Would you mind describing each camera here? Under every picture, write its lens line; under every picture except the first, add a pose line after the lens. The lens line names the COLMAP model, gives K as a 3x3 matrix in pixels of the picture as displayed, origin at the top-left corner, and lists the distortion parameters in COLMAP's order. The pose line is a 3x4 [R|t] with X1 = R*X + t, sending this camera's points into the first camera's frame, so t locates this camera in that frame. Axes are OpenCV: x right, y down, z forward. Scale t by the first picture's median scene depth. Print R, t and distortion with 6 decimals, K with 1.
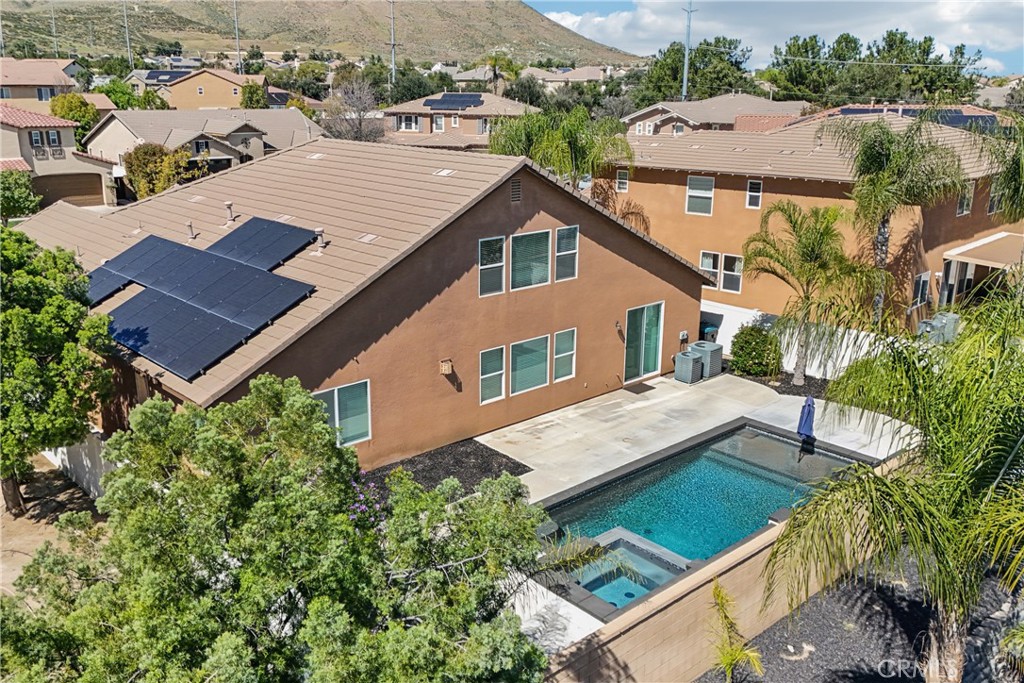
lens RADIAL K [[885.8, 0, 510.3], [0, 885.8, 330.6], [0, 0, 1]] dist [0.100919, -0.143293]
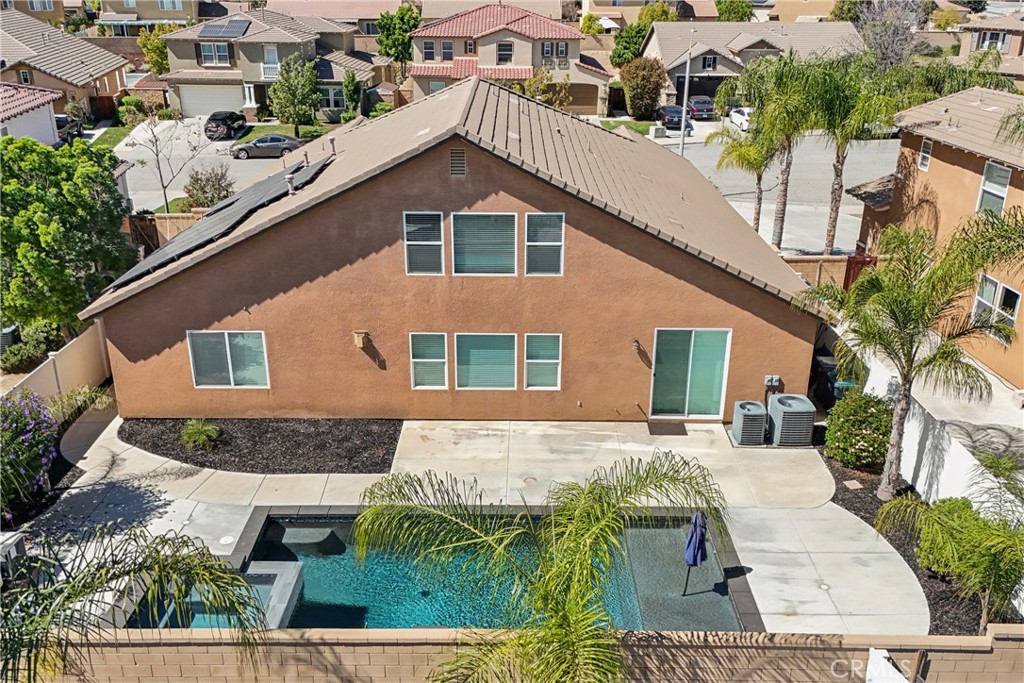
lens RADIAL K [[885.8, 0, 510.3], [0, 885.8, 330.6], [0, 0, 1]] dist [0.100919, -0.143293]
pose [[0.736972, 0.246662, -0.629309, 0.562034], [-0.181172, 0.969055, 0.167661, -0.137298], [0.651190, -0.009548, 0.758854, 0.334900]]
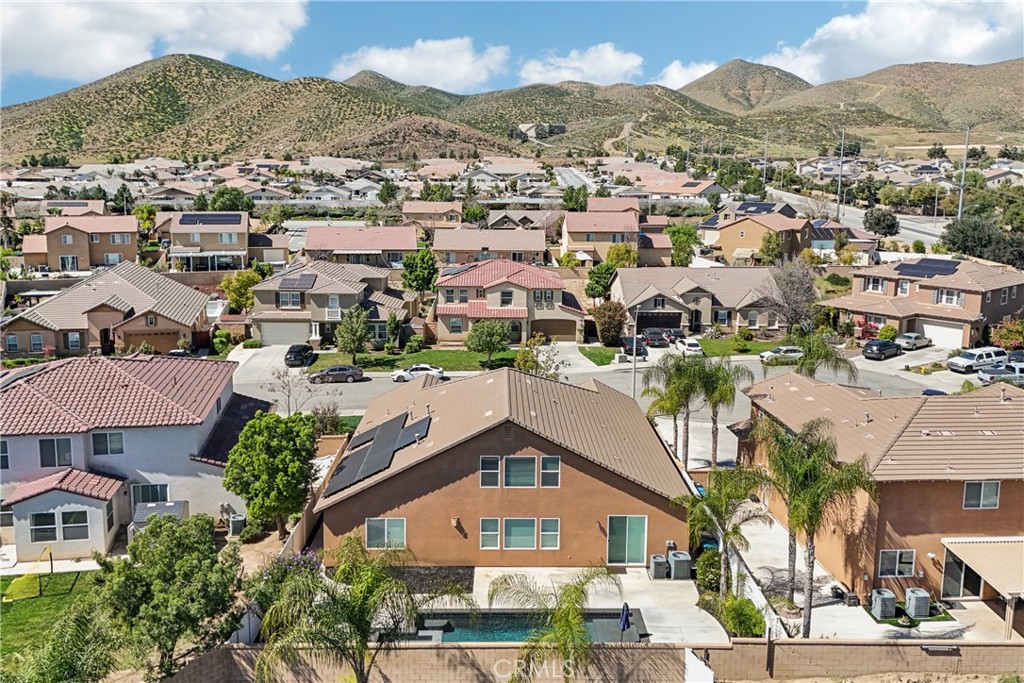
lens RADIAL K [[874.9, 0, 513.0], [0, 874.9, 313.9], [0, 0, 1]] dist [0.183747, -0.499478]
pose [[0.751312, 0.107500, -0.651132, 1.011195], [-0.180095, 0.982593, -0.045580, -0.278925], [0.634898, 0.151511, 0.757594, -0.320893]]
